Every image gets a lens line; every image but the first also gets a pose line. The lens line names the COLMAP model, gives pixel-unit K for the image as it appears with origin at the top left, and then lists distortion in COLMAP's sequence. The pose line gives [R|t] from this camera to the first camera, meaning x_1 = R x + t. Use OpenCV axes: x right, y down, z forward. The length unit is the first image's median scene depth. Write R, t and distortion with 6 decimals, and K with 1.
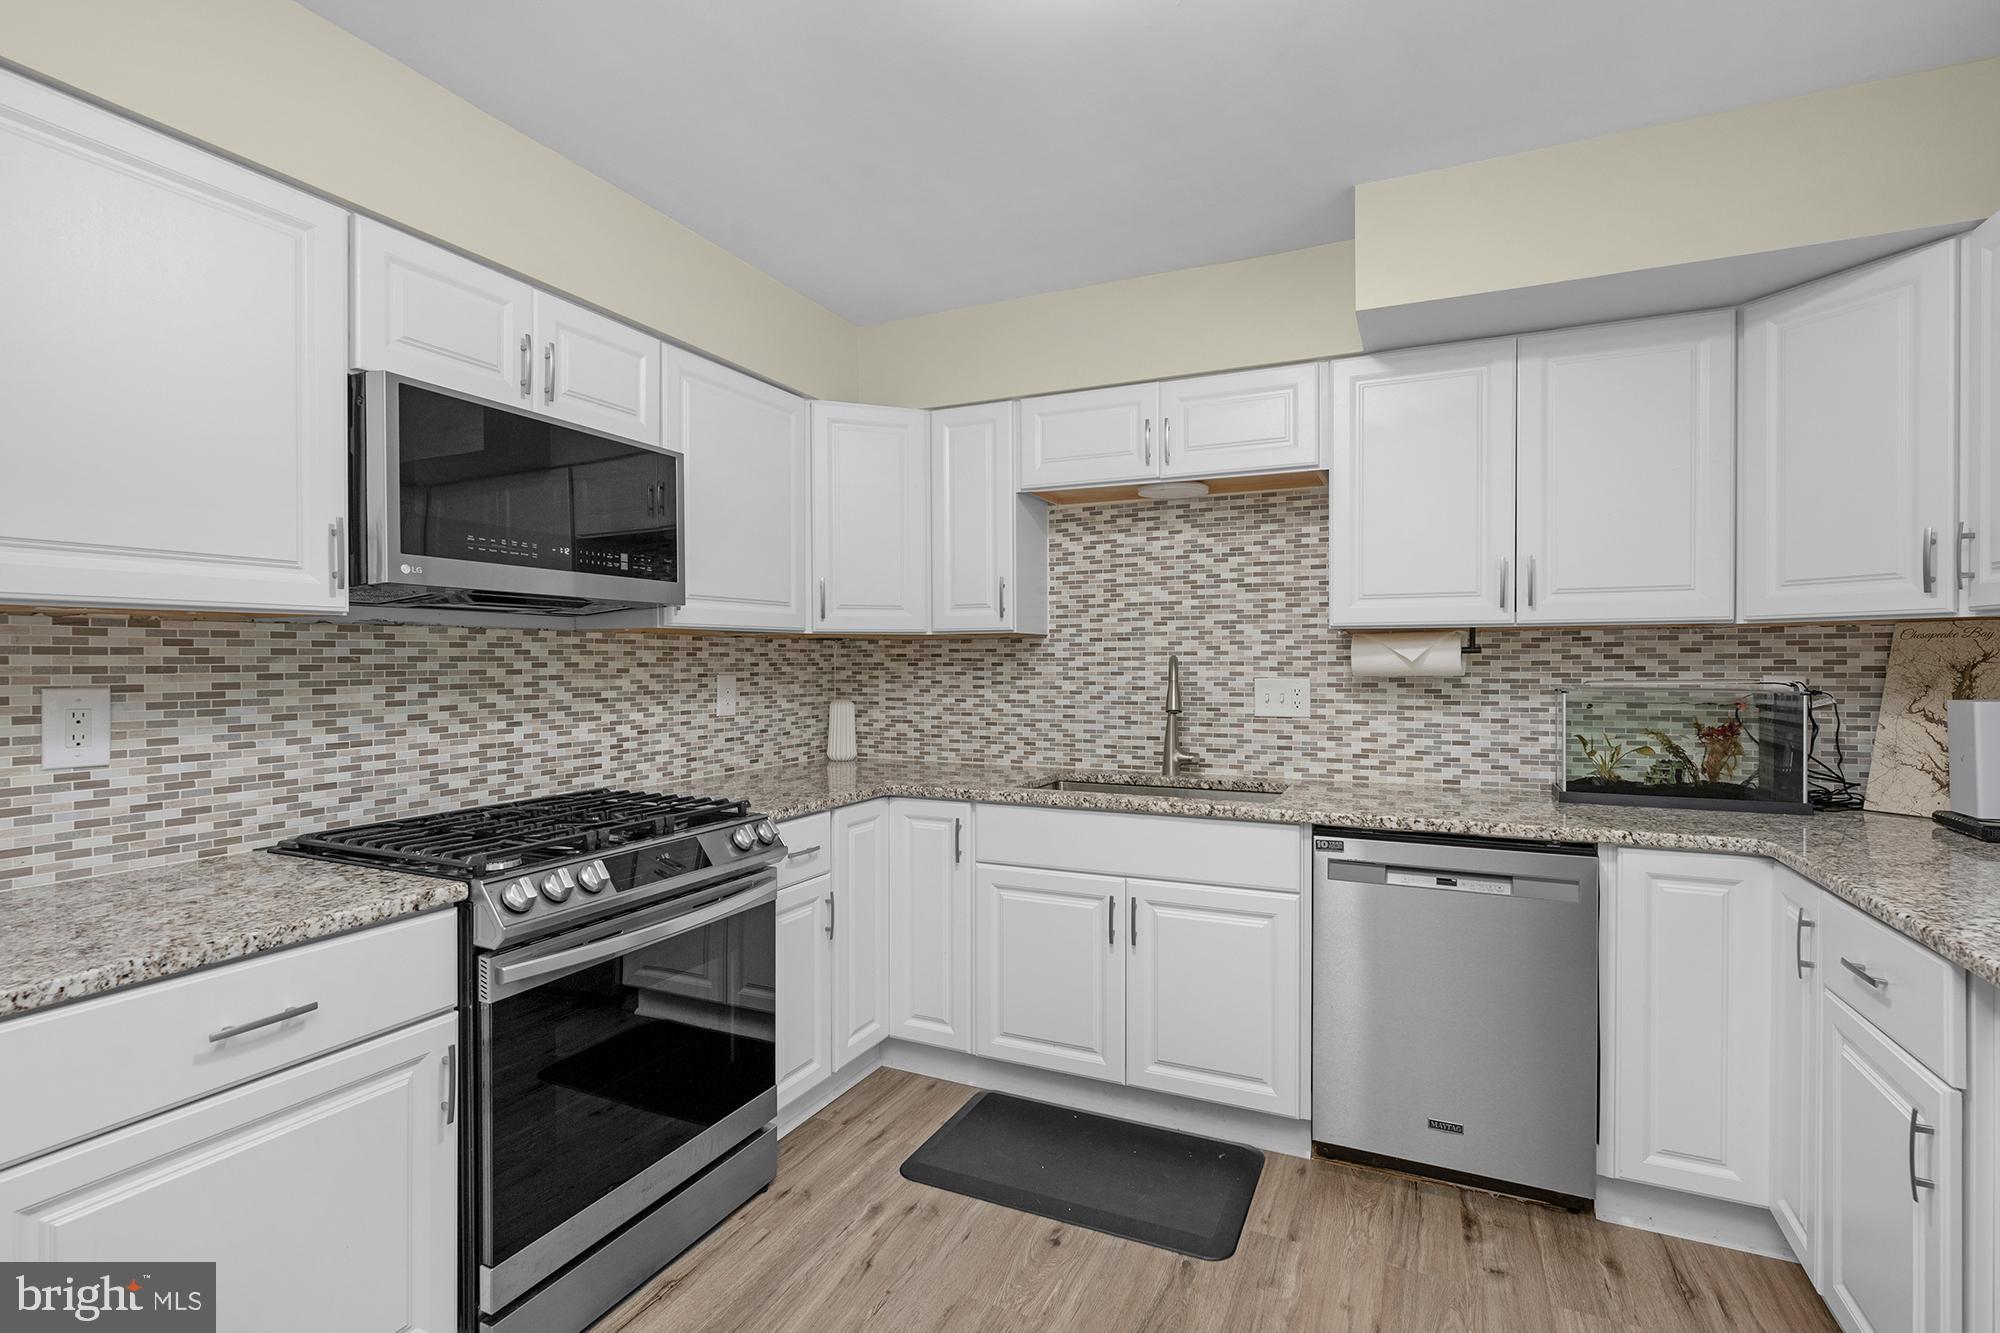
lens RADIAL K [[913.4, 0, 1002.3], [0, 913.4, 667.3], [0, 0, 1]] dist [0.002305, -0.000699]
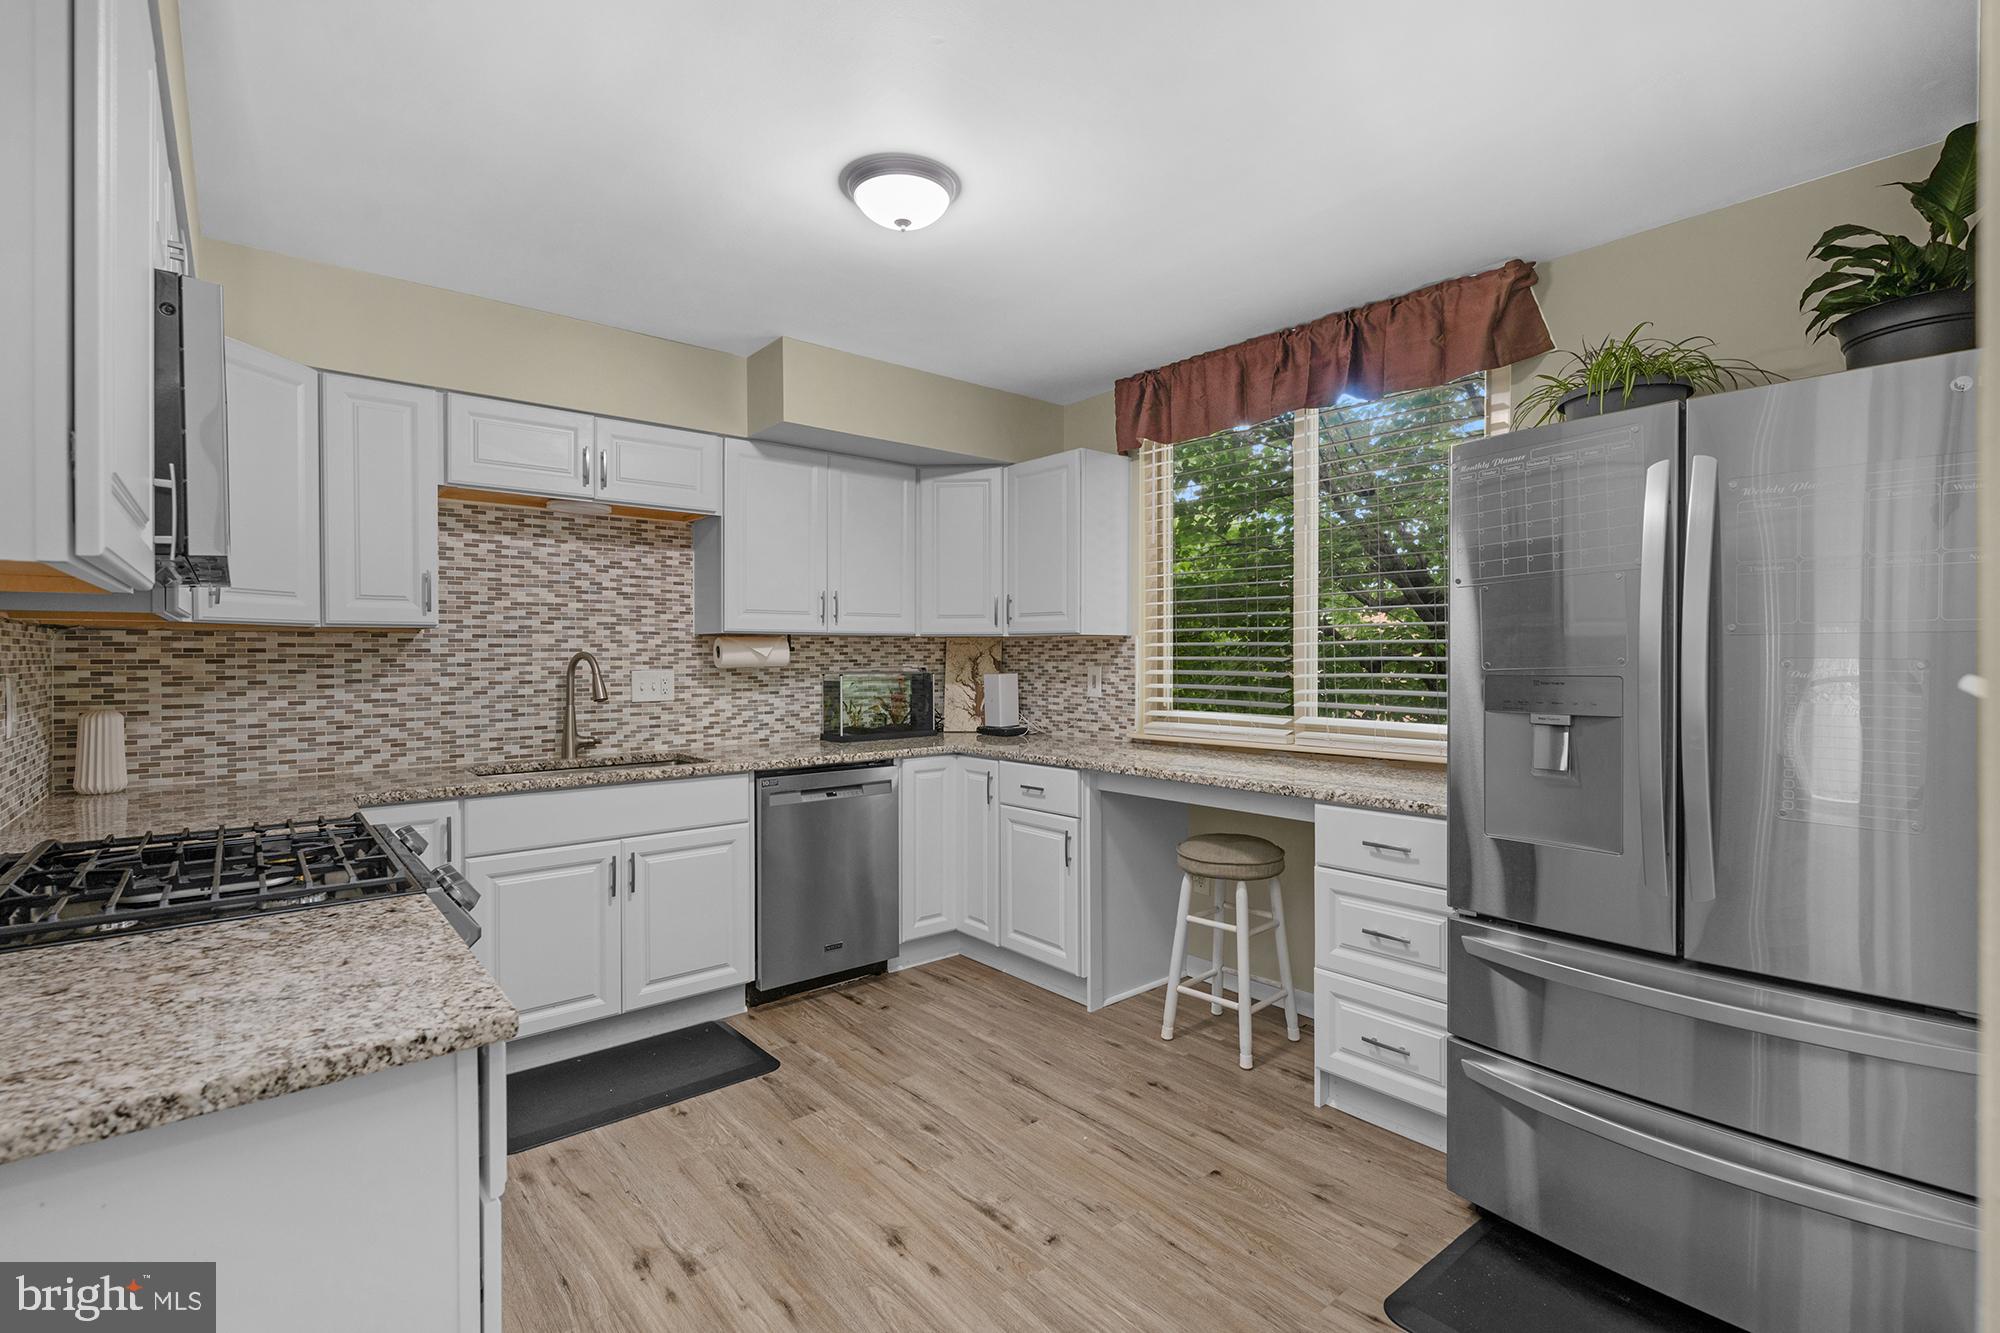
lens RADIAL K [[913.4, 0, 1021.6], [0, 913.4, 660.4], [0, 0, 1]] dist [0.002305, -0.000699]
pose [[0.407478, -0.004975, 0.913202, -0.632430], [0.008070, 0.999966, 0.001847, -0.000014], [-0.913179, 0.006617, 0.407504, 0.033077]]
